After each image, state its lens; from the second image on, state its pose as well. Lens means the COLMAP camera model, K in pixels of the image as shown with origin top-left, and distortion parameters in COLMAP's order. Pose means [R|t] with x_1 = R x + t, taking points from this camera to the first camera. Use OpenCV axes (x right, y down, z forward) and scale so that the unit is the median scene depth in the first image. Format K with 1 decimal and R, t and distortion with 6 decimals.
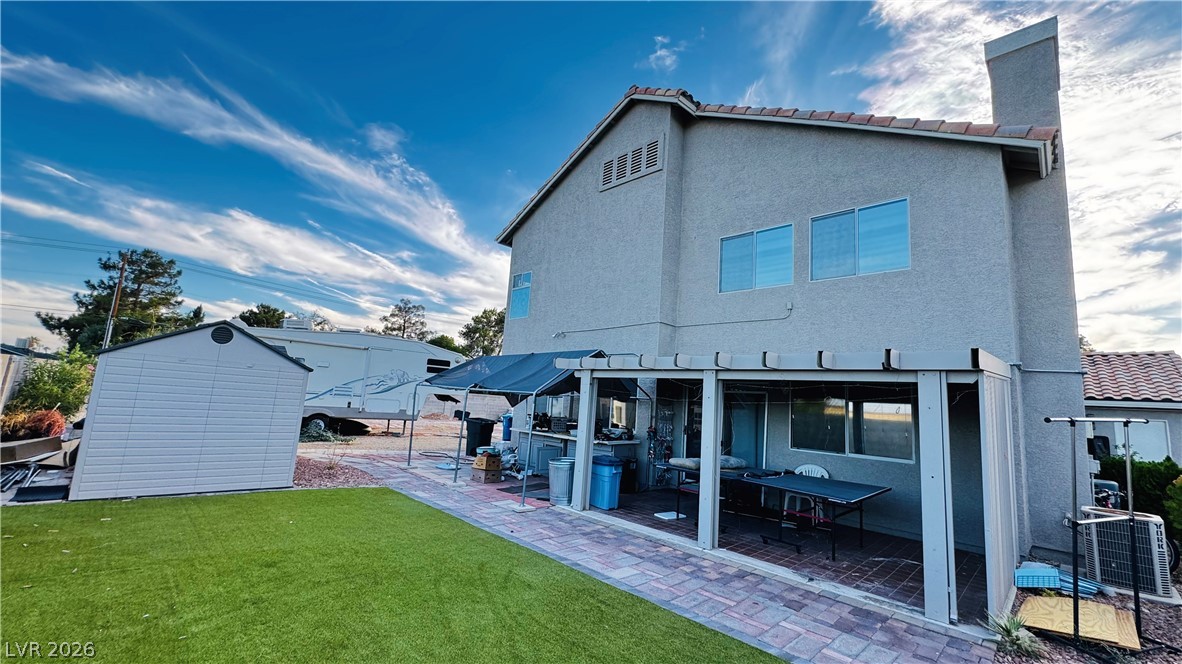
lens RADIAL K [[468.5, 0, 591.0], [0, 468.5, 332.0], [0, 0, 1]] dist [0.000967, 0.000205]
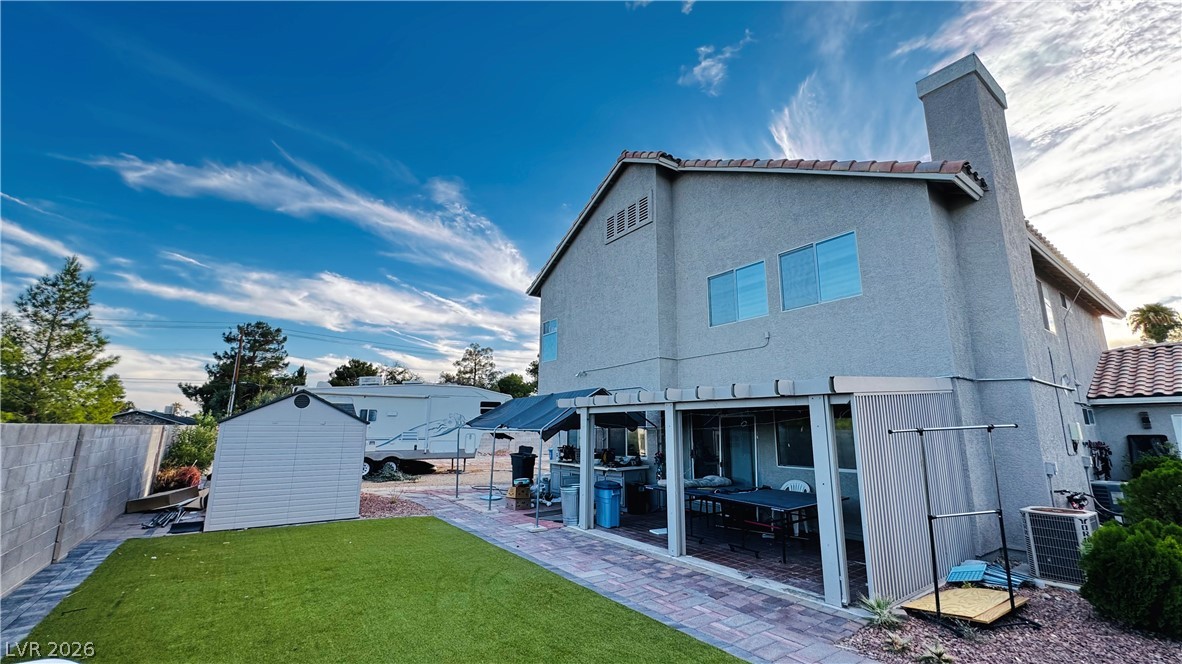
lens RADIAL K [[472.1, 0, 588.0], [0, 472.1, 357.3], [0, 0, 1]] dist [0.001043, 0.000064]
pose [[0.984344, -0.088429, -0.152469, 0.172496], [0.087809, 0.996079, -0.010811, -0.028591], [0.152827, -0.002747, 0.988249, -0.139719]]
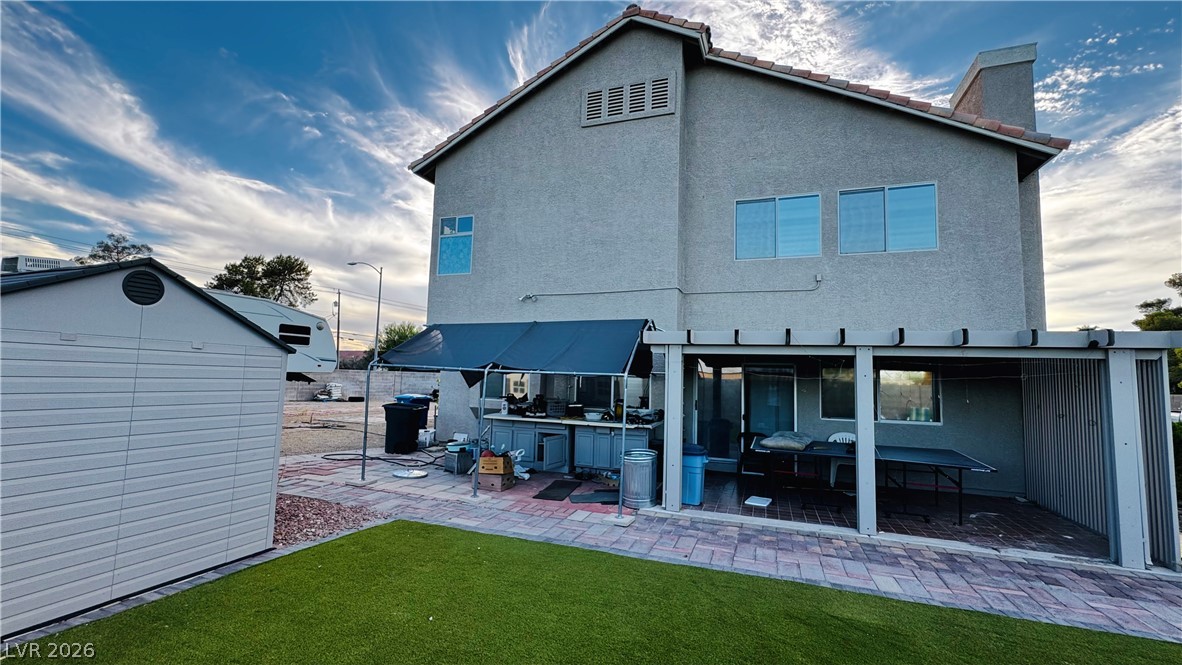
lens RADIAL K [[486.7, 0, 591.0], [0, 486.7, 332.5], [0, 0, 1]] dist [-0.000233, 0.000041]
pose [[0.907203, -0.001613, 0.420691, -0.456746], [-0.032092, 0.996814, 0.073026, 0.000776], [-0.419468, -0.079750, 0.904260, 0.254572]]
